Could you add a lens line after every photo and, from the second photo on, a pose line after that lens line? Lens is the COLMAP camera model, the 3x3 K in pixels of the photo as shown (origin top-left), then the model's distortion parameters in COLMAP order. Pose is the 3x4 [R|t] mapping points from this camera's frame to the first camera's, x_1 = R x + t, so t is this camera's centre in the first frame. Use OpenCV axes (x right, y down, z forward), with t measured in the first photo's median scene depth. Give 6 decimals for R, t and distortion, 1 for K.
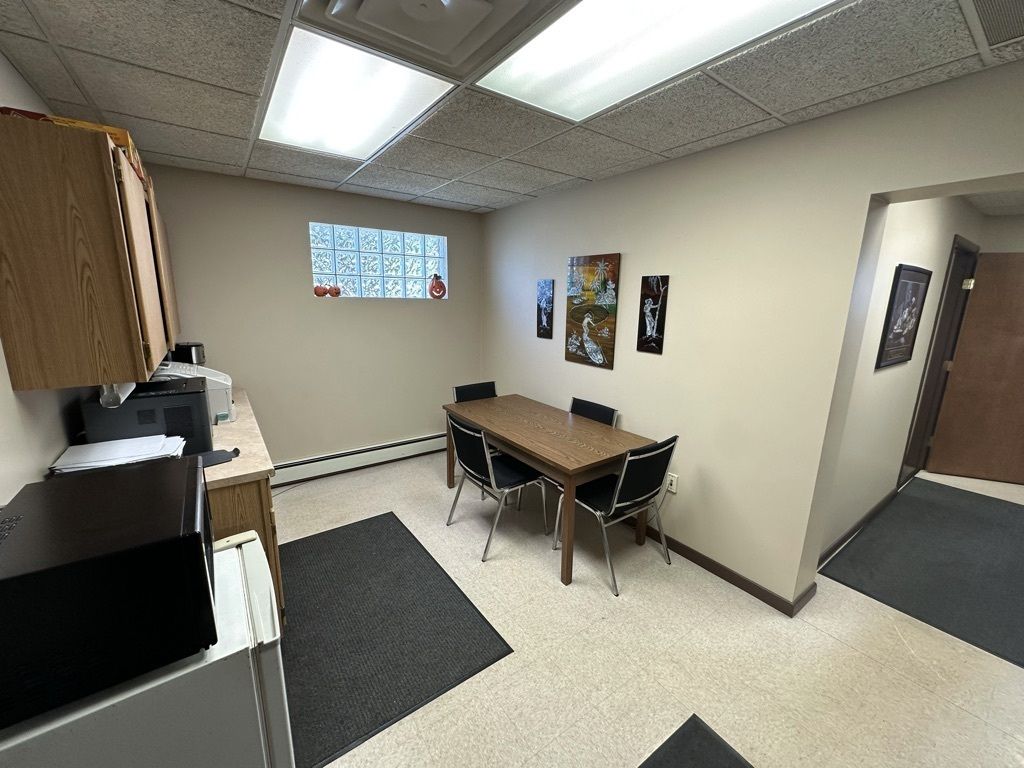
lens RADIAL K [[409.1, 0, 512.0], [0, 409.1, 384.0], [0, 0, 1]] dist [-0.000899, 0.000309]
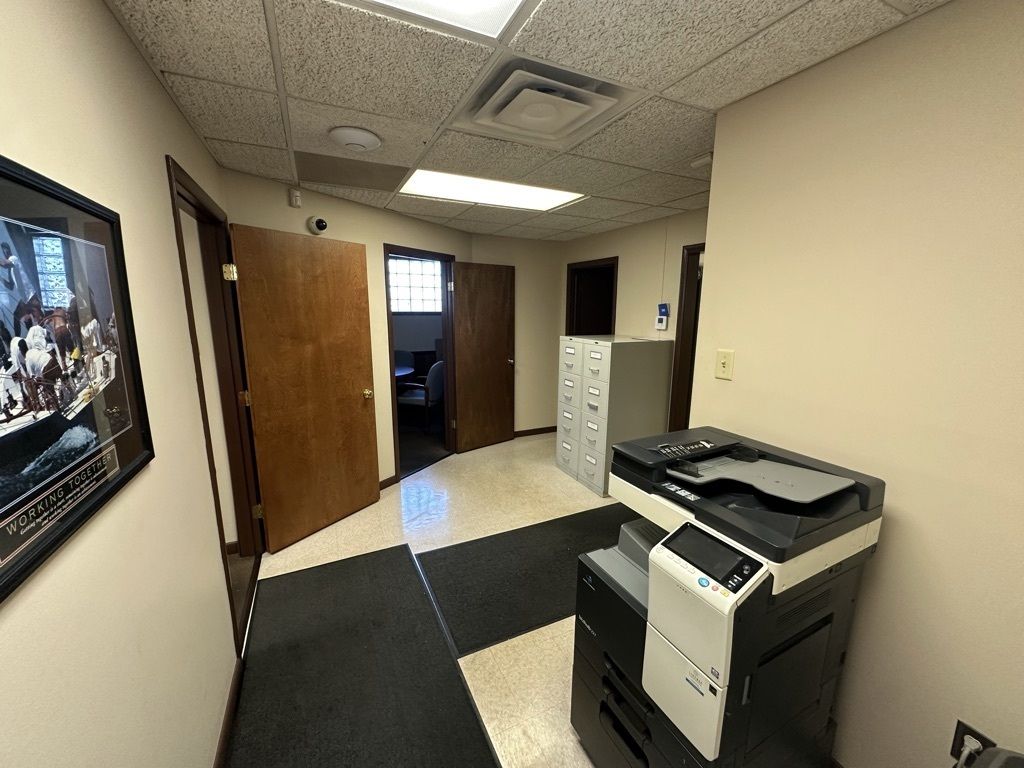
lens RADIAL K [[409.1, 0, 512.0], [0, 409.1, 384.0], [0, 0, 1]] dist [-0.000899, 0.000309]
pose [[0.174279, -0.203637, 0.963410, 0.556321], [0.202390, 0.964902, 0.167340, -0.096755], [-0.963673, 0.165821, 0.209376, 0.483248]]
